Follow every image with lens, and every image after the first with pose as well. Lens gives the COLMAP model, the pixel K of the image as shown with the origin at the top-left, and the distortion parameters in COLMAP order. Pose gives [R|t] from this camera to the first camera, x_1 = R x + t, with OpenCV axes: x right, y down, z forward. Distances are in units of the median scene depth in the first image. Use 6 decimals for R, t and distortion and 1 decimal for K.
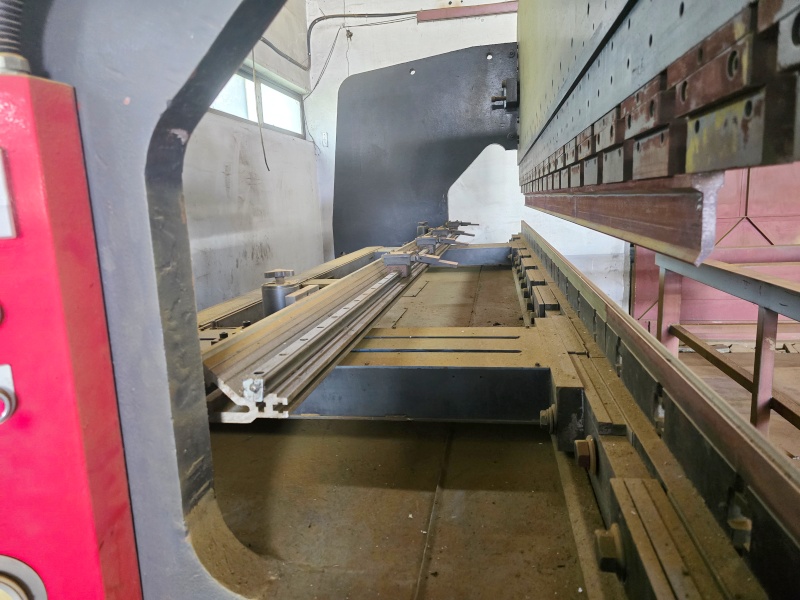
lens RADIAL K [[542.1, 0, 400.3], [0, 542.1, 294.6], [0, 0, 1]] dist [0.044450, -0.007390]
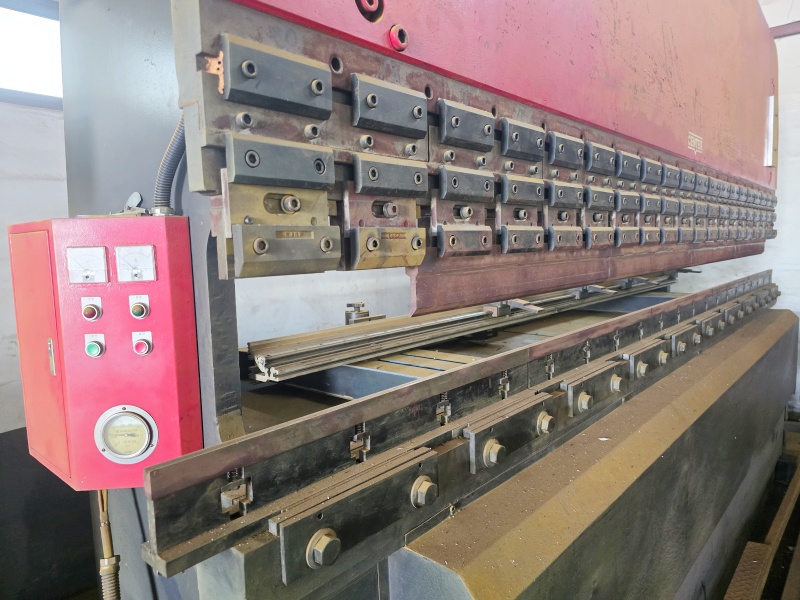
lens RADIAL K [[542.1, 0, 399.6], [0, 542.1, 300.7], [0, 0, 1]] dist [0.044450, -0.007390]
pose [[0.849374, 0.071919, -0.522868, 1.222041], [-0.097096, 0.995056, -0.020861, -0.053954], [0.518783, 0.068487, 0.852158, -0.423914]]
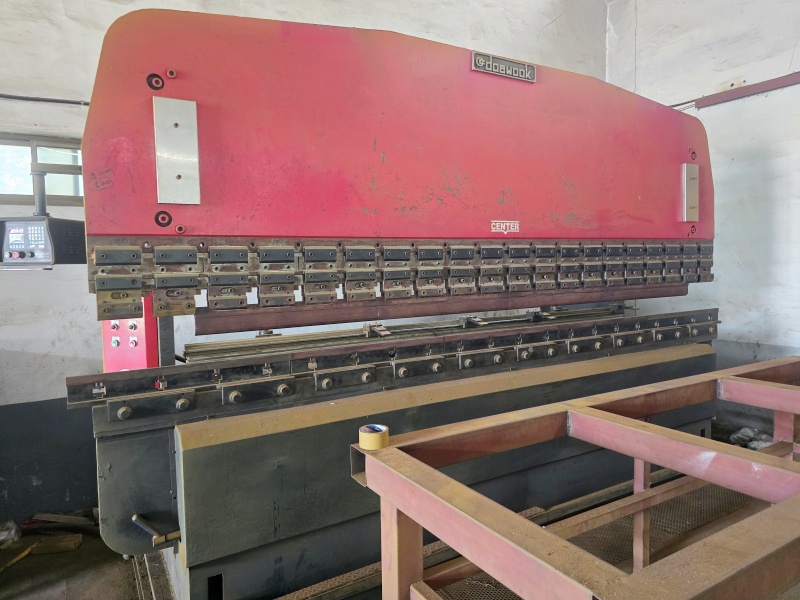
lens RADIAL K [[542.1, 0, 401.2], [0, 542.1, 300.0], [0, 0, 1]] dist [0.044450, -0.007390]
pose [[0.651122, 0.079241, -0.754825, 6.714777], [-0.134819, 0.990794, -0.012284, -0.752000], [0.746902, 0.109764, 0.655811, -0.603179]]
